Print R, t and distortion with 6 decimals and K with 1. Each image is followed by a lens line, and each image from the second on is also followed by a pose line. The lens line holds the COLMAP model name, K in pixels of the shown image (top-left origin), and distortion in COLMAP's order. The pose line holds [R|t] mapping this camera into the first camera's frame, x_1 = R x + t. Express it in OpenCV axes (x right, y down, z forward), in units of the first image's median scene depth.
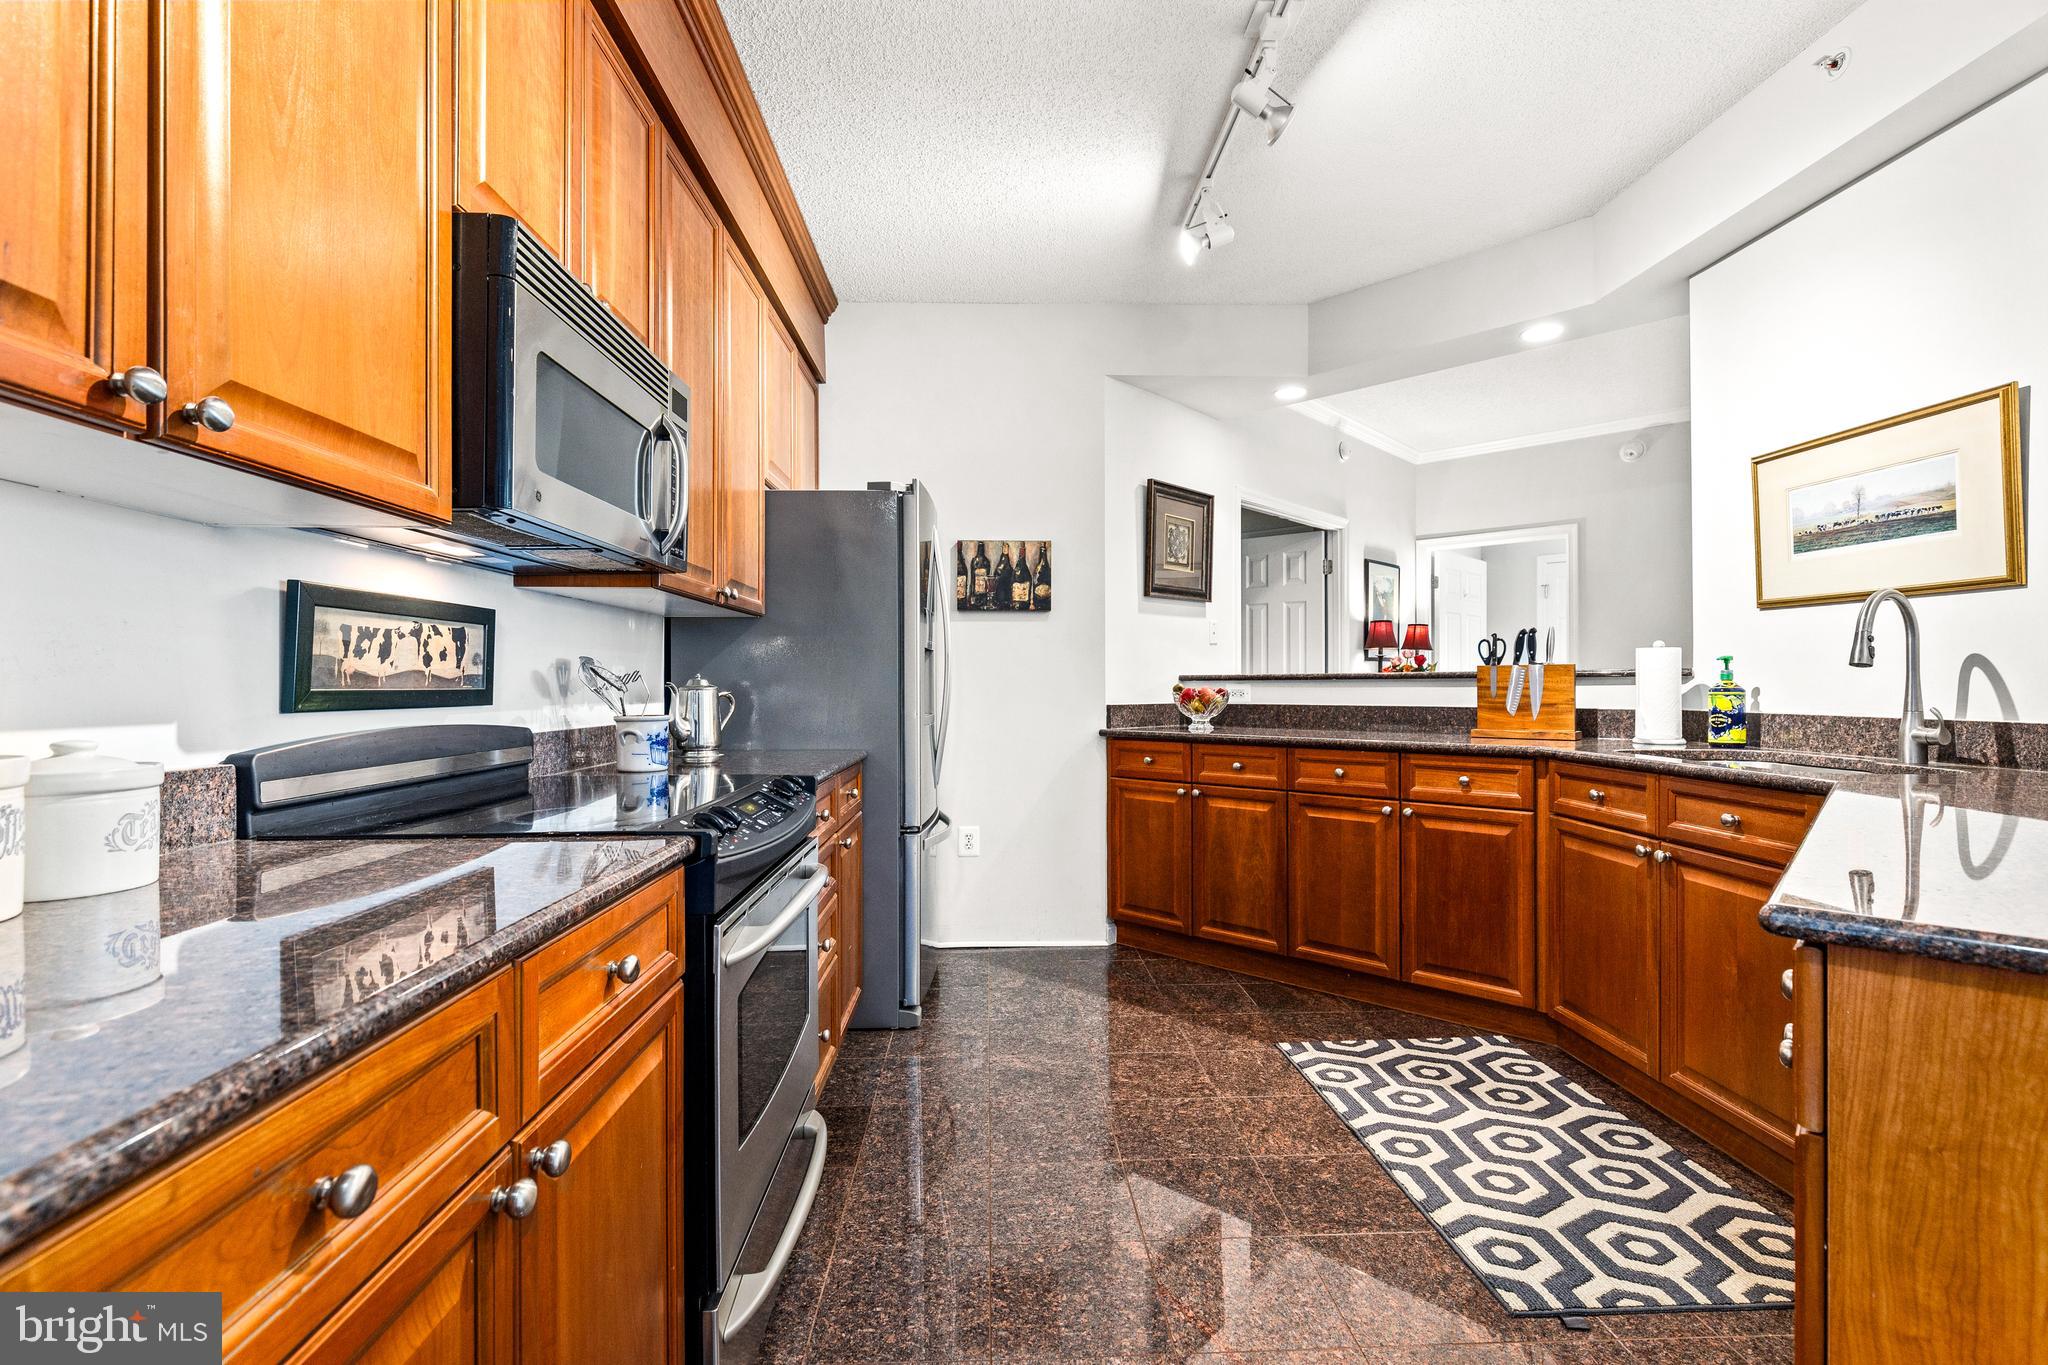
lens RADIAL K [[917.2, 0, 1016.7], [0, 917.2, 681.4], [0, 0, 1]] dist [0.005604, -0.000999]
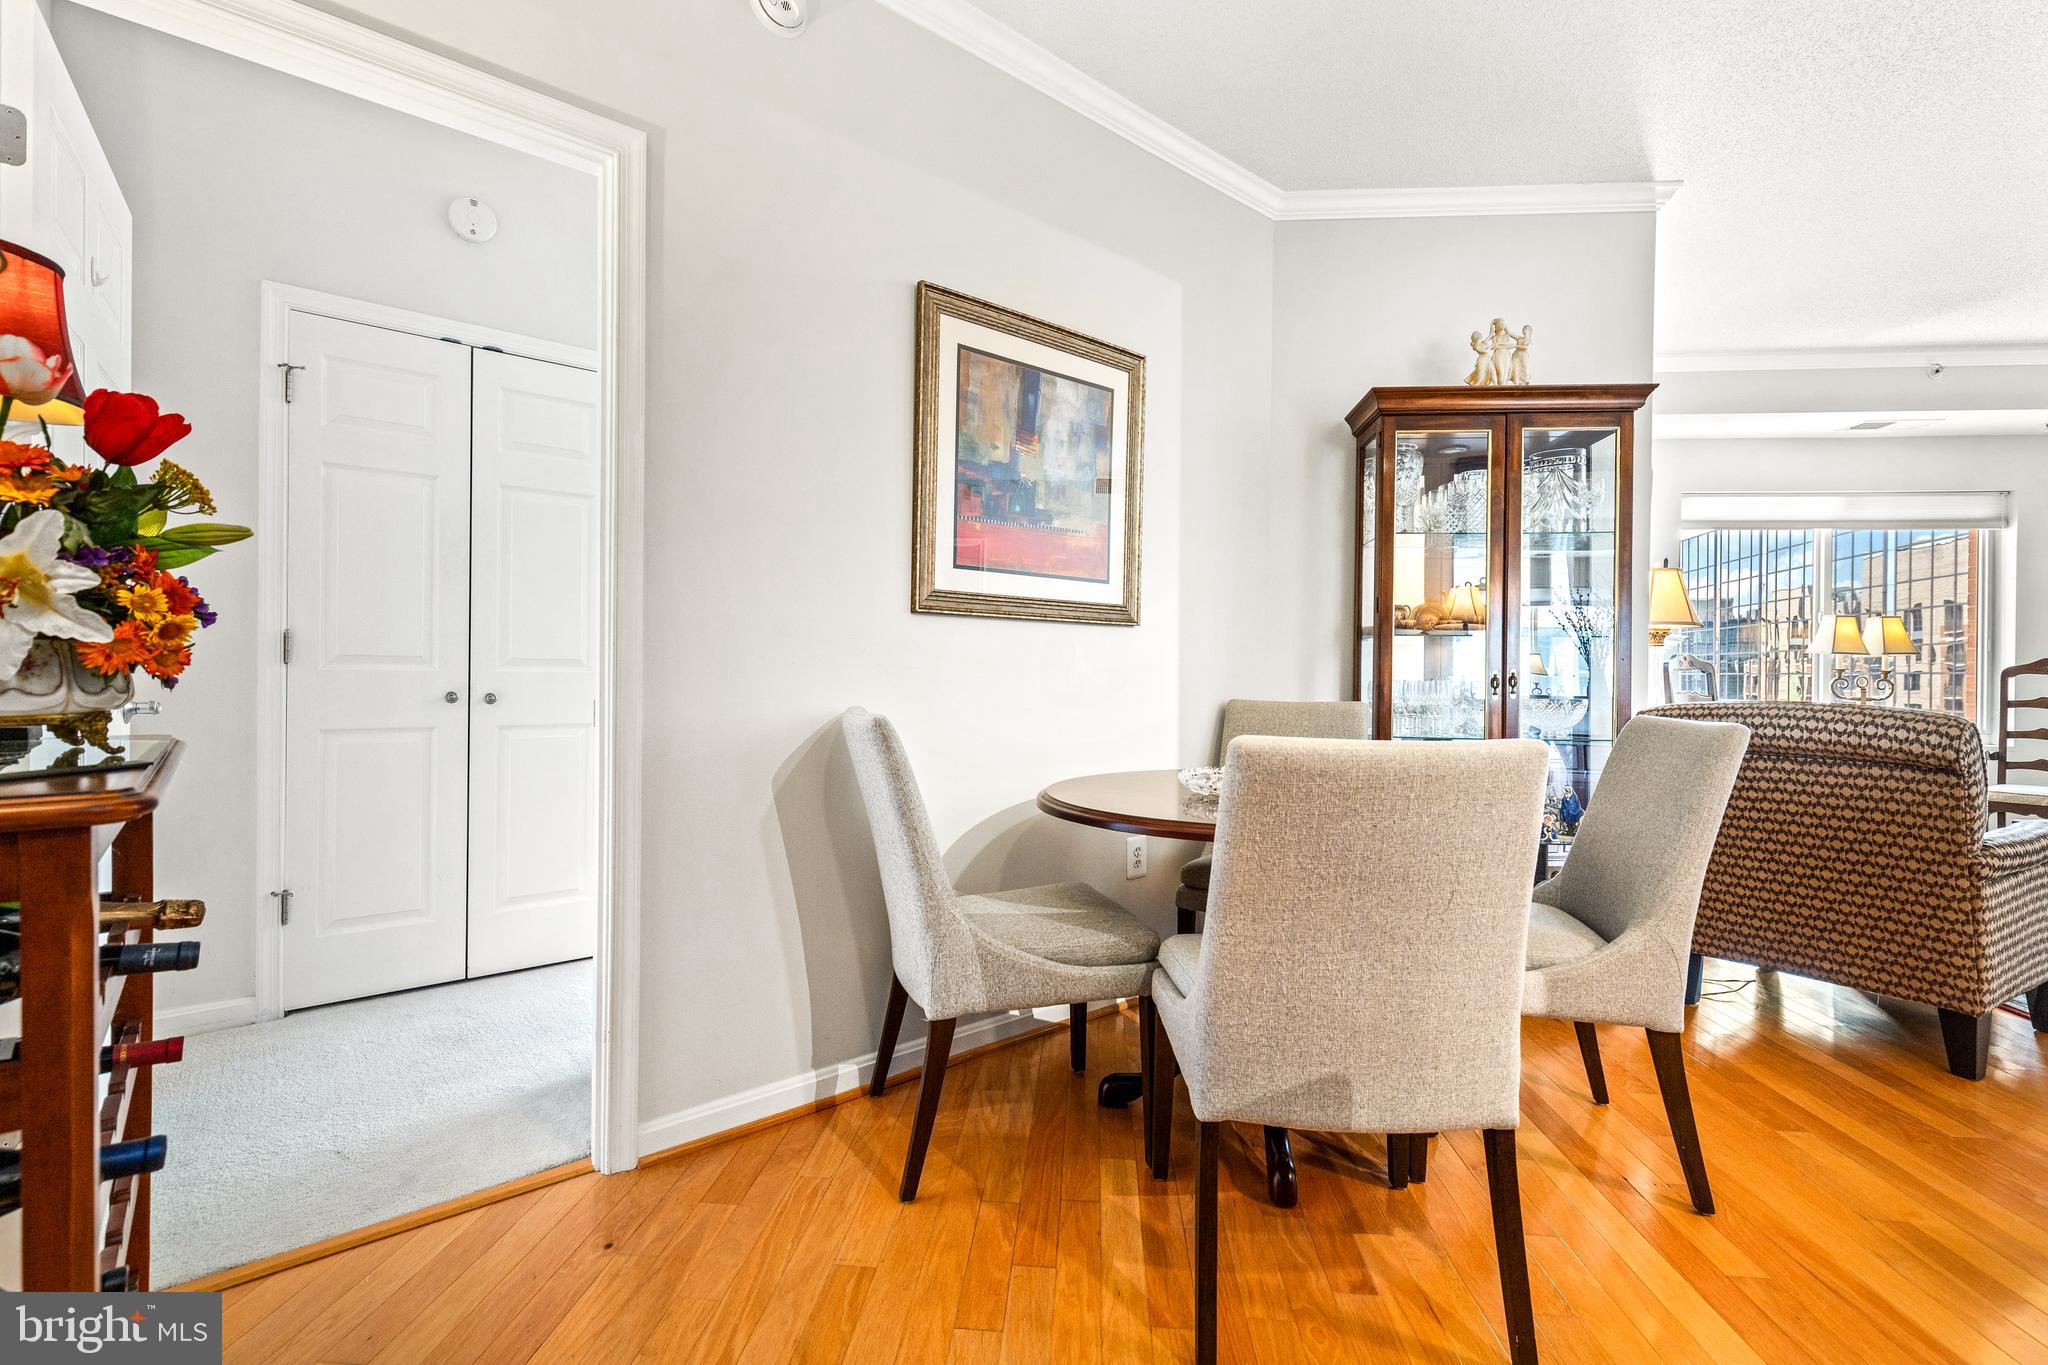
lens RADIAL K [[921.9, 0, 1021.8], [0, 921.9, 669.1], [0, 0, 1]] dist [-0.000165, -0.000001]
pose [[0.109627, 0.002253, 0.993970, 0.667151], [-0.014030, 0.999901, -0.000719, 0.030074], [-0.993874, -0.013867, 0.109647, 1.807637]]
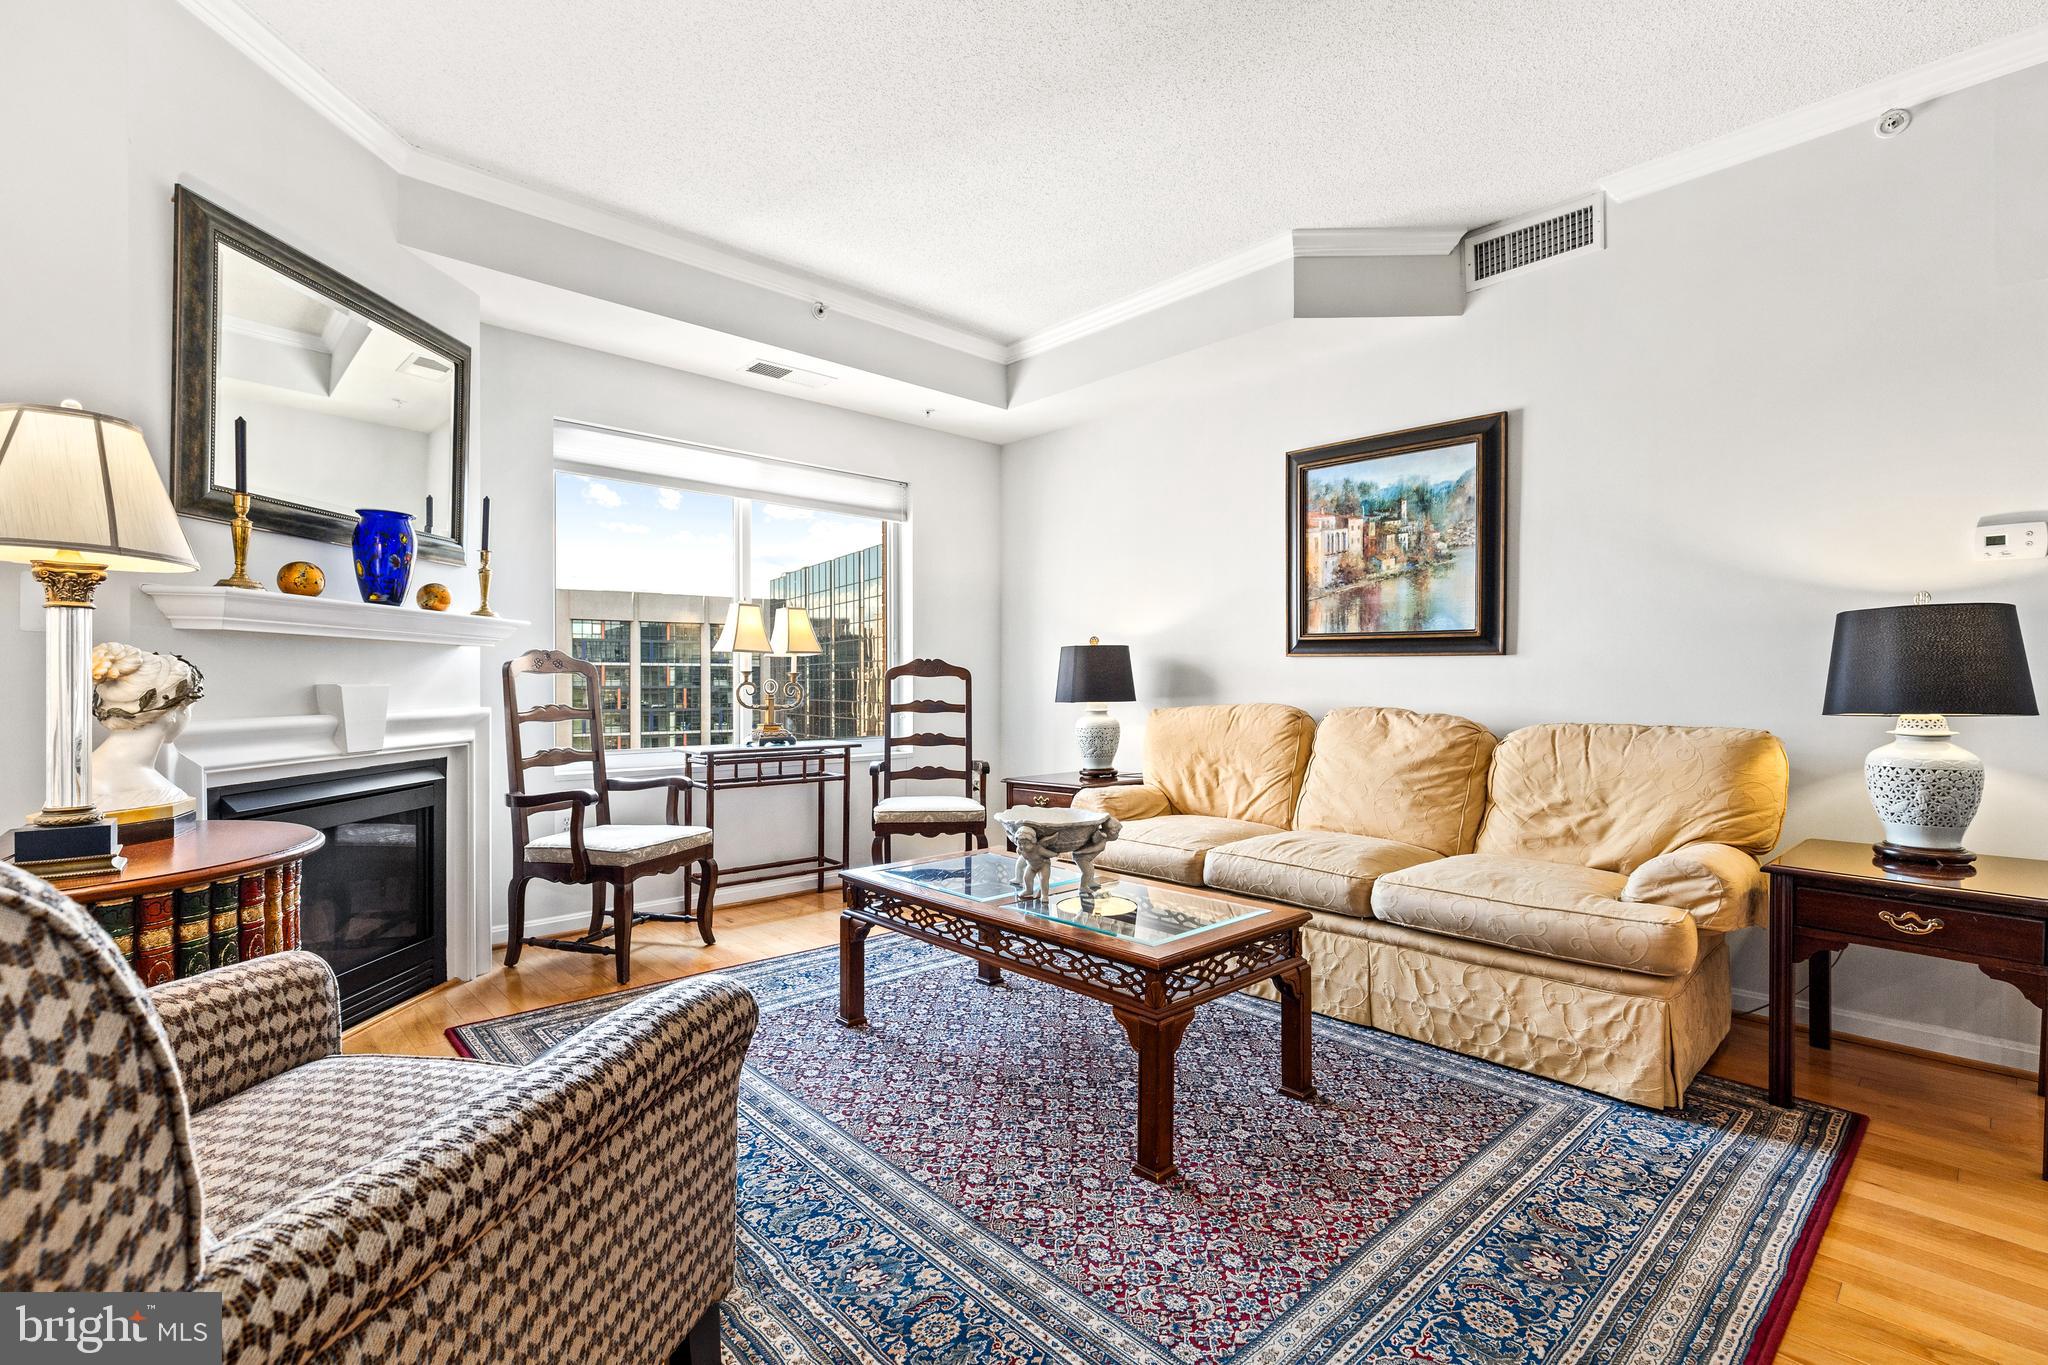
lens RADIAL K [[922.3, 0, 1016.6], [0, 922.3, 679.6], [0, 0, 1]] dist [0.003184, -0.000540]
pose [[-0.656701, 0.004977, 0.754135, 1.330104], [-0.000085, 0.999978, -0.006674, 0.027369], [-0.754151, -0.004447, -0.656686, 0.981677]]
